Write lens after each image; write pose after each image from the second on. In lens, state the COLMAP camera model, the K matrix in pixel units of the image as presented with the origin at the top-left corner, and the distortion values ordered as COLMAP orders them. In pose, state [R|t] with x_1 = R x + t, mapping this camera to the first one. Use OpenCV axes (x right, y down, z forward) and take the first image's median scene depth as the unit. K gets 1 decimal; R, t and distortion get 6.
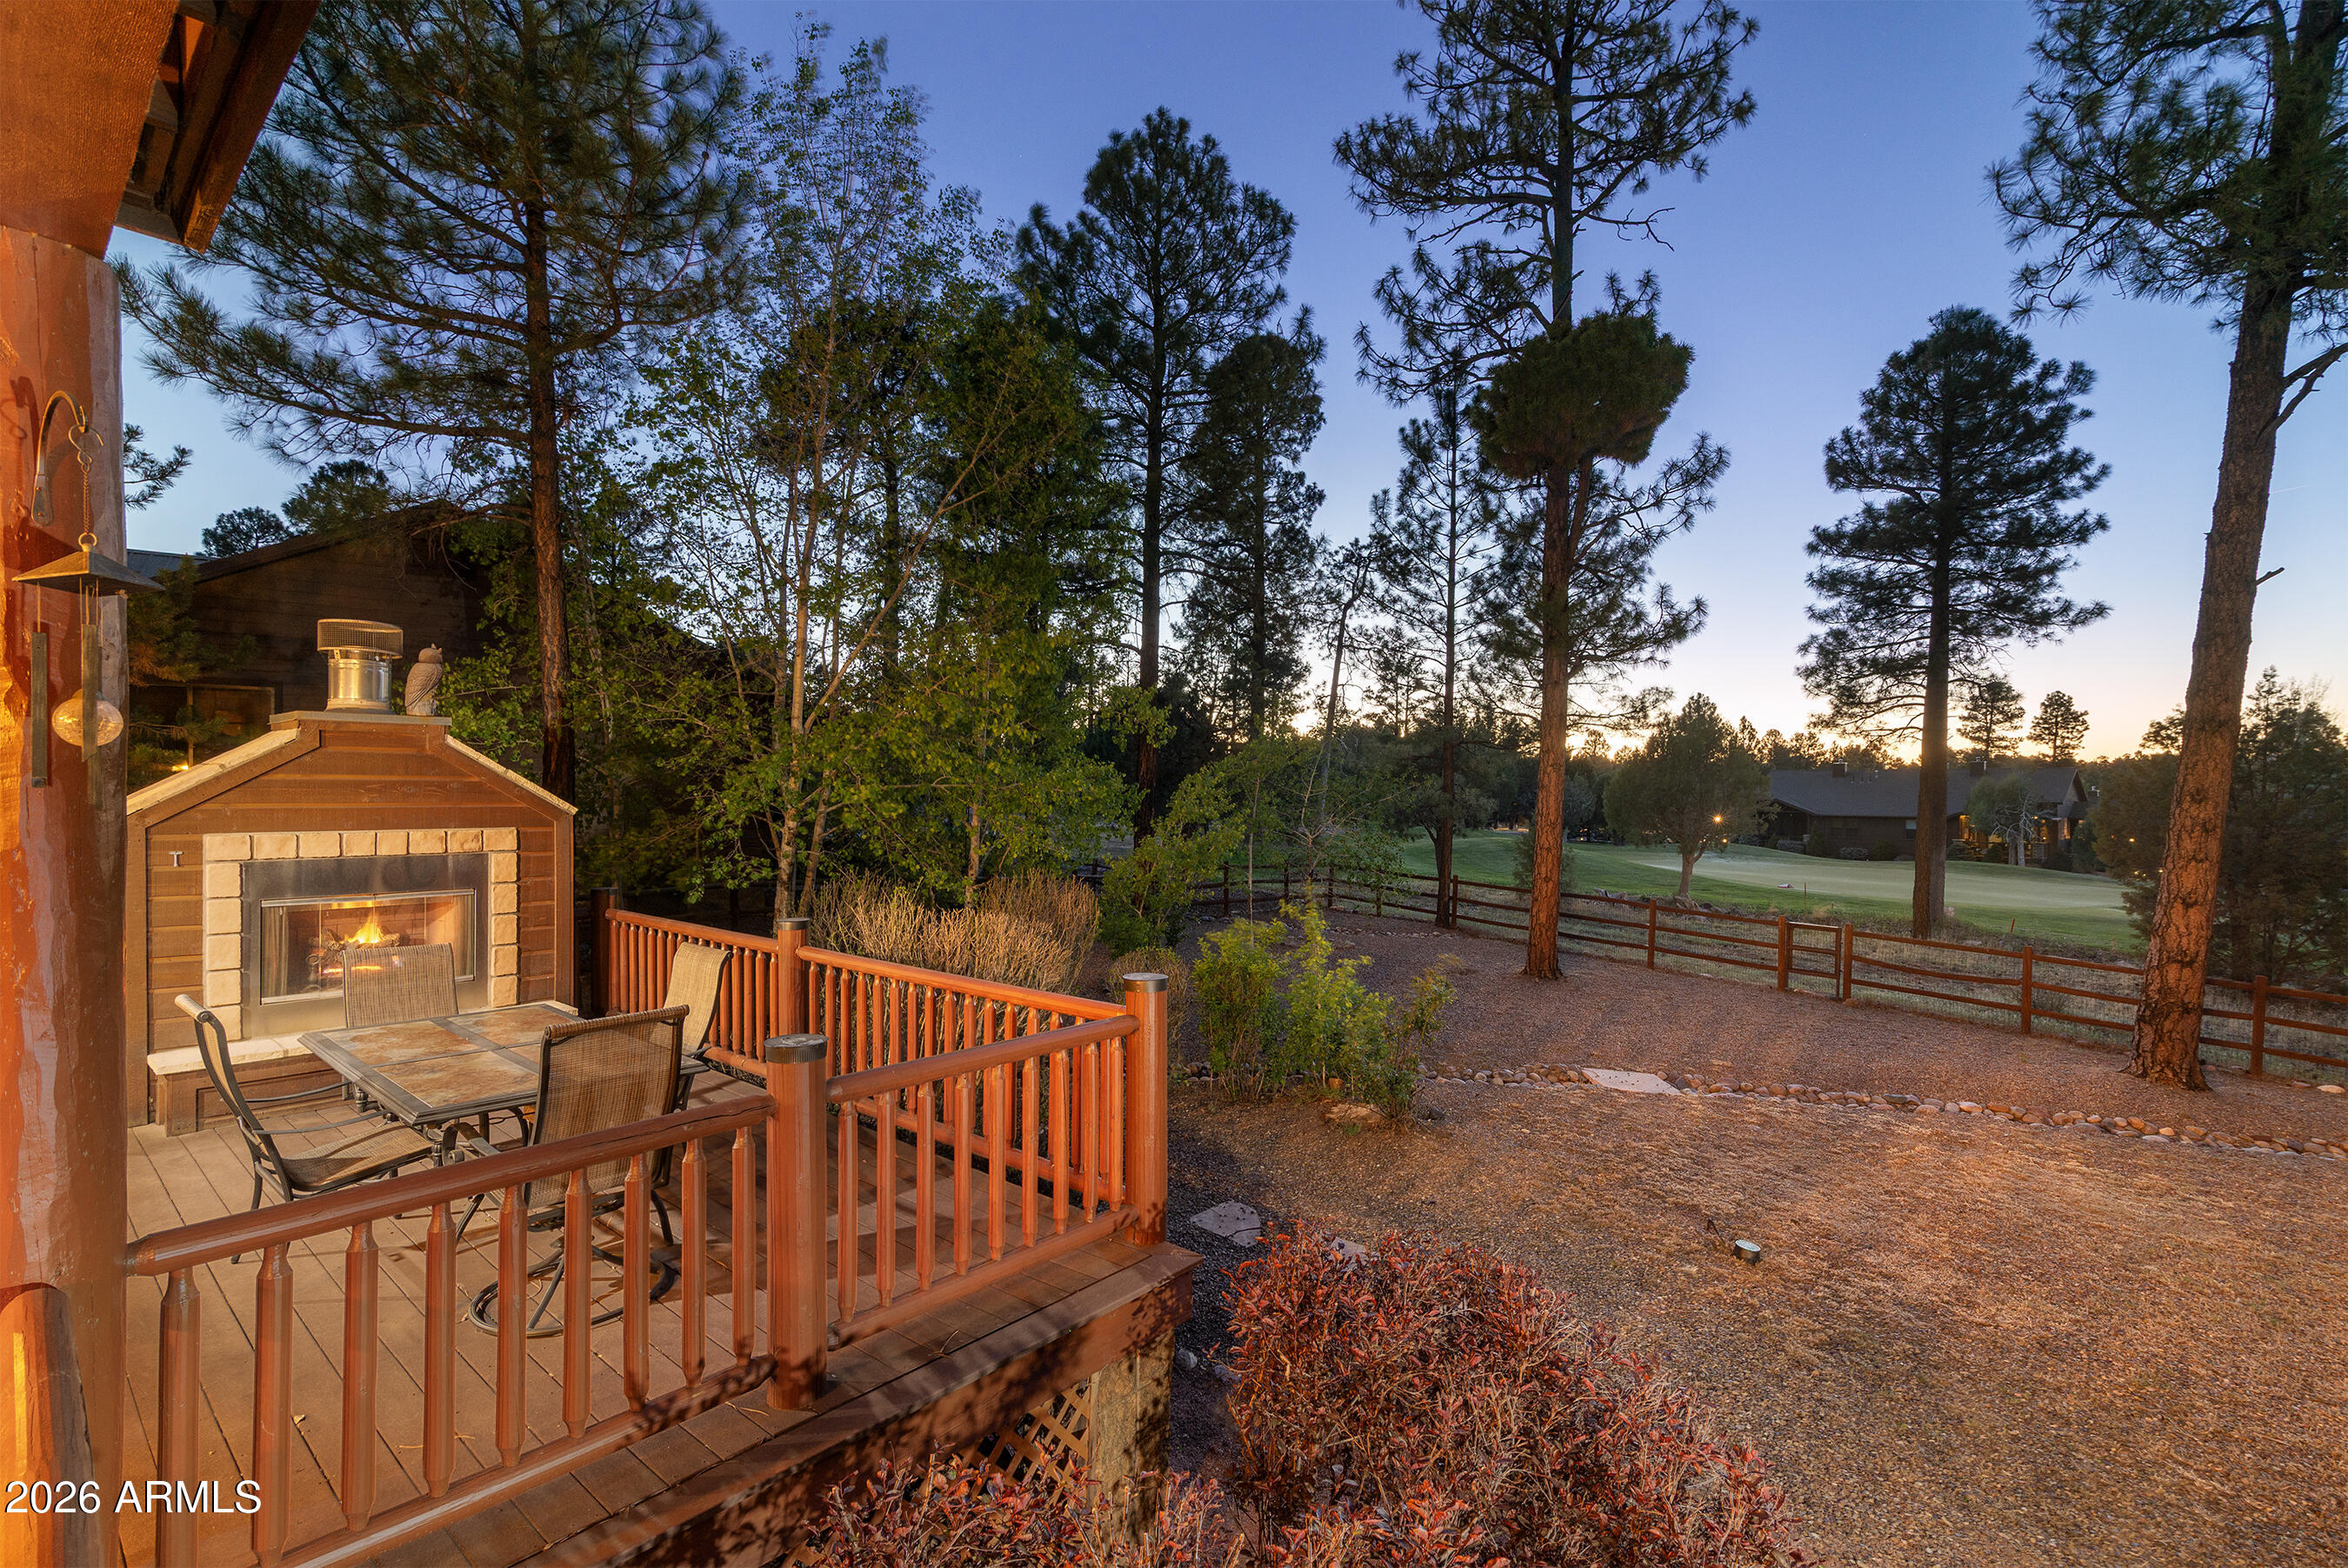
lens RADIAL K [[1061.0, 0, 1177.2], [0, 1061.0, 785.3], [0, 0, 1]] dist [-0.000454, -0.000552]
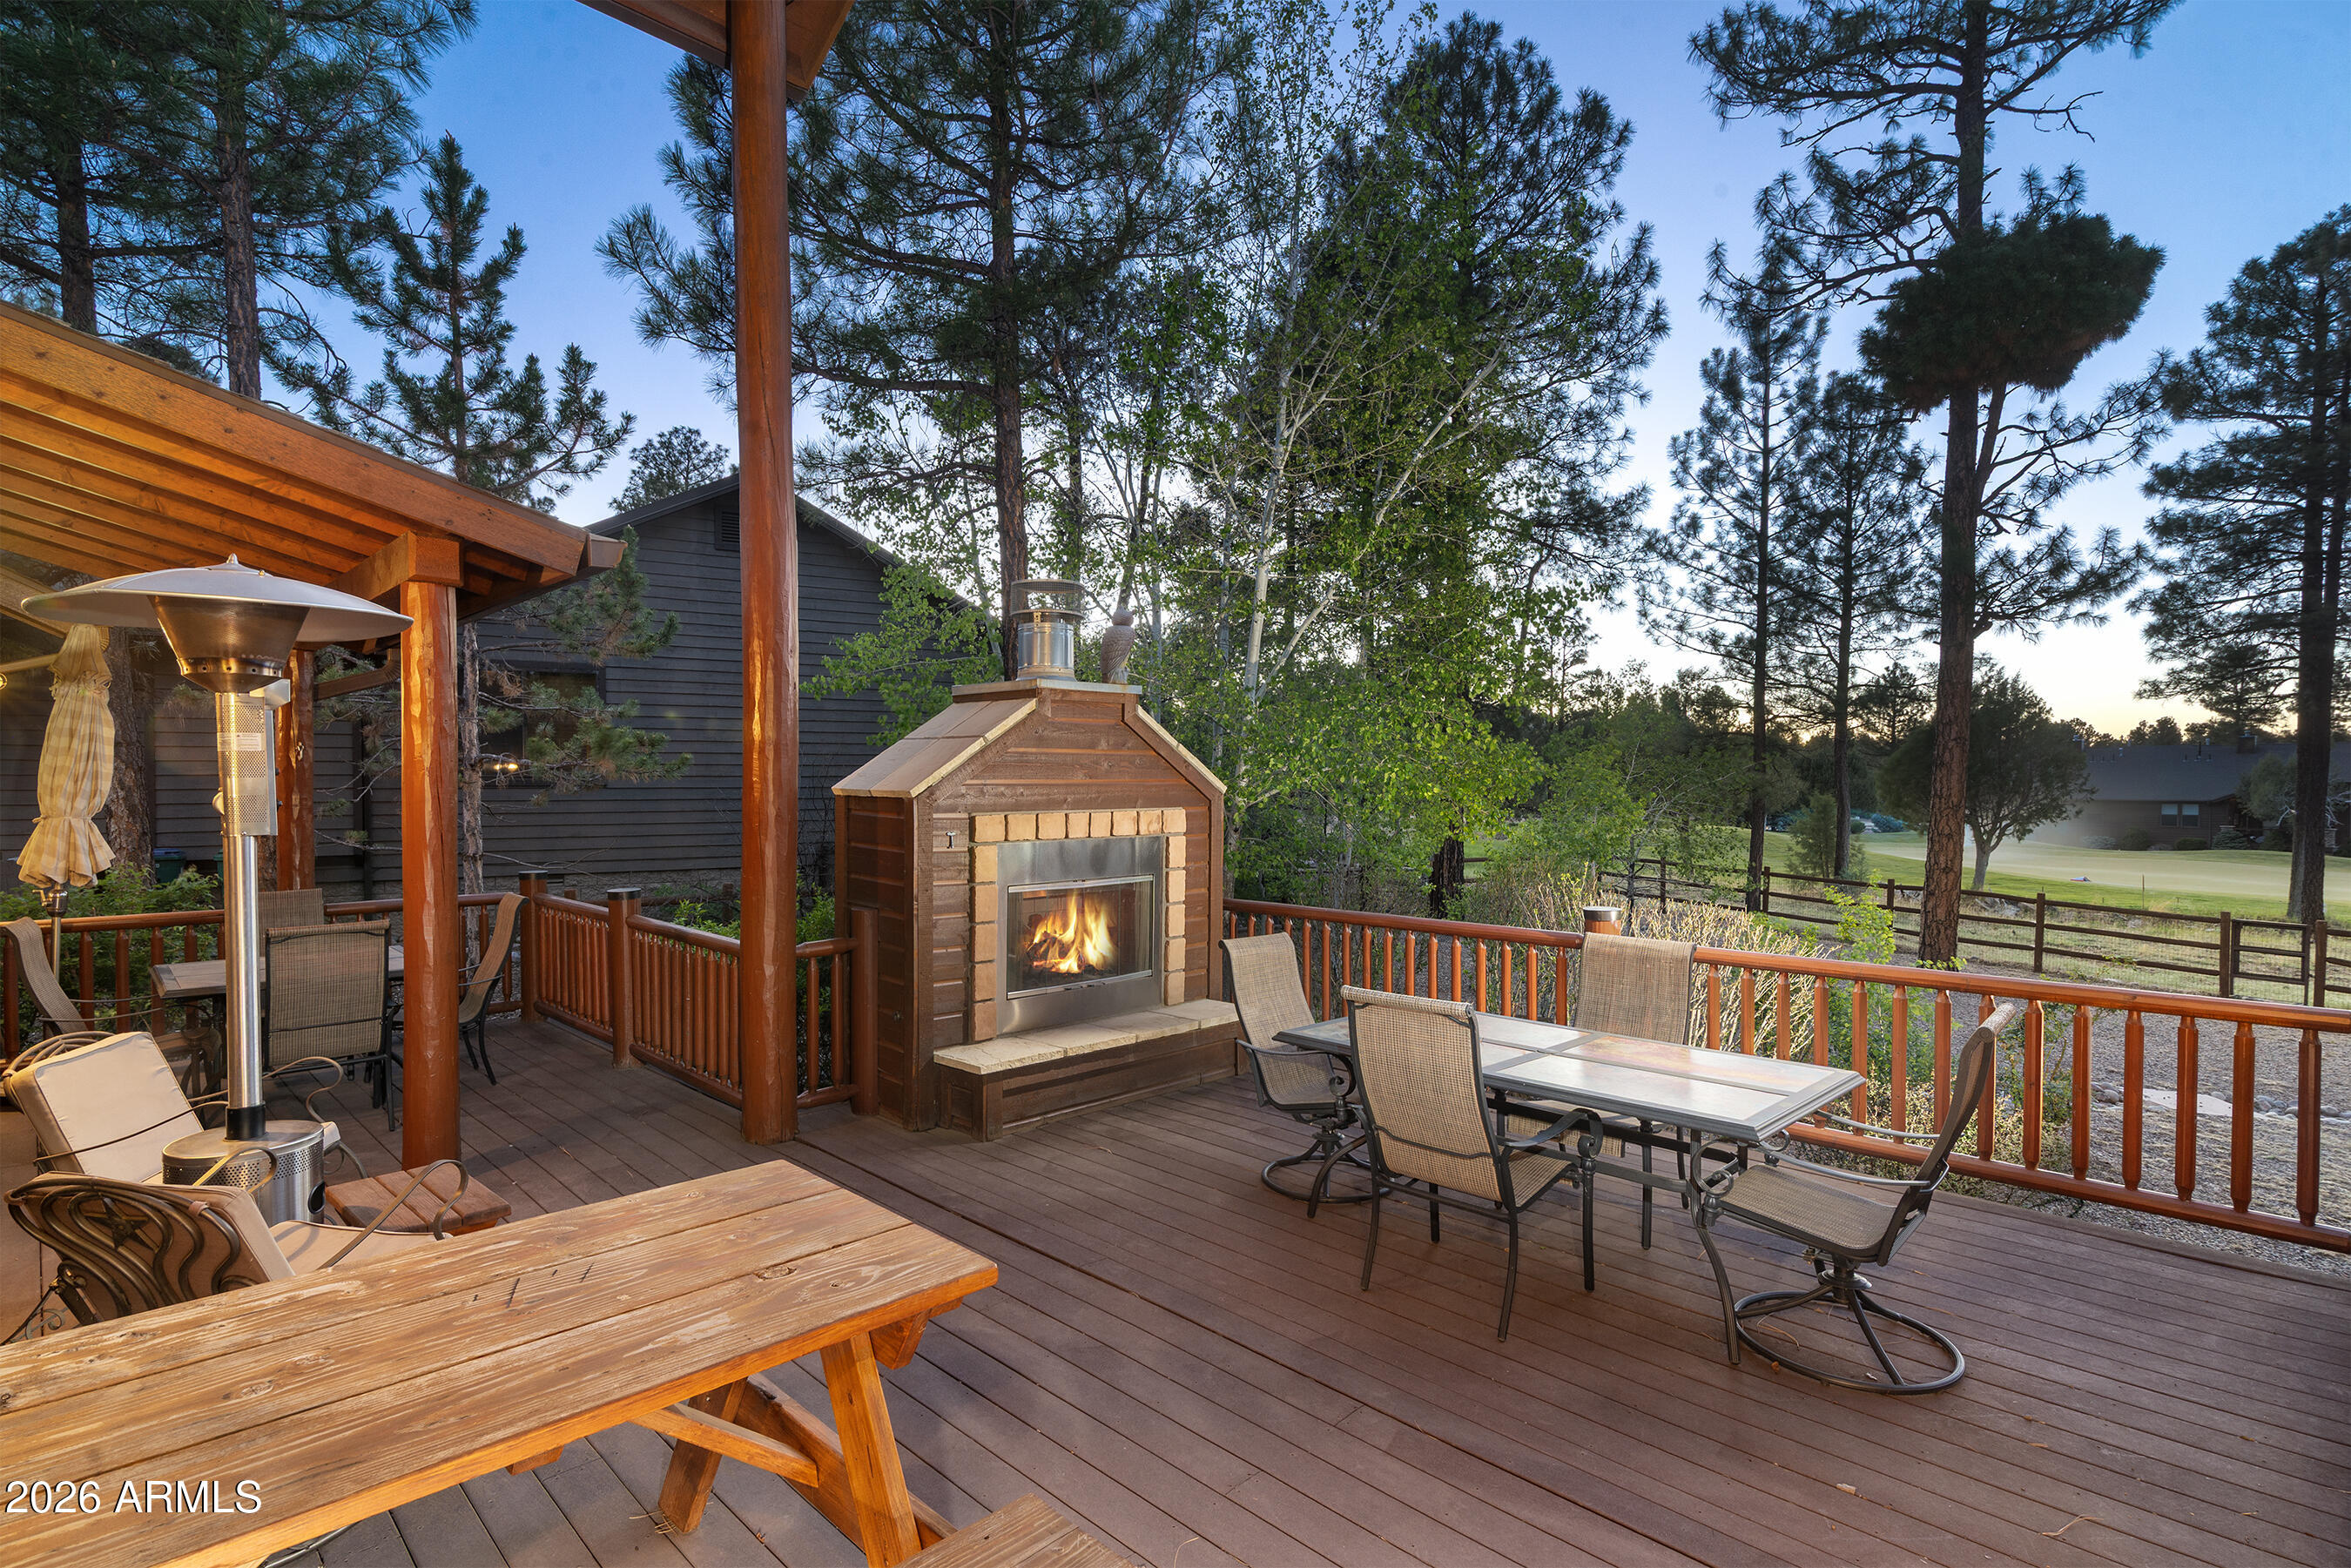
lens RADIAL K [[1147.9, 0, 1172.7], [0, 1147.9, 788.0], [0, 0, 1]] dist [-0.014832, 0.000745]
pose [[0.996155, -0.006653, -0.087353, -0.192872], [0.007797, 0.999888, 0.012753, 0.003778], [0.087259, -0.013385, 0.996096, 0.009961]]
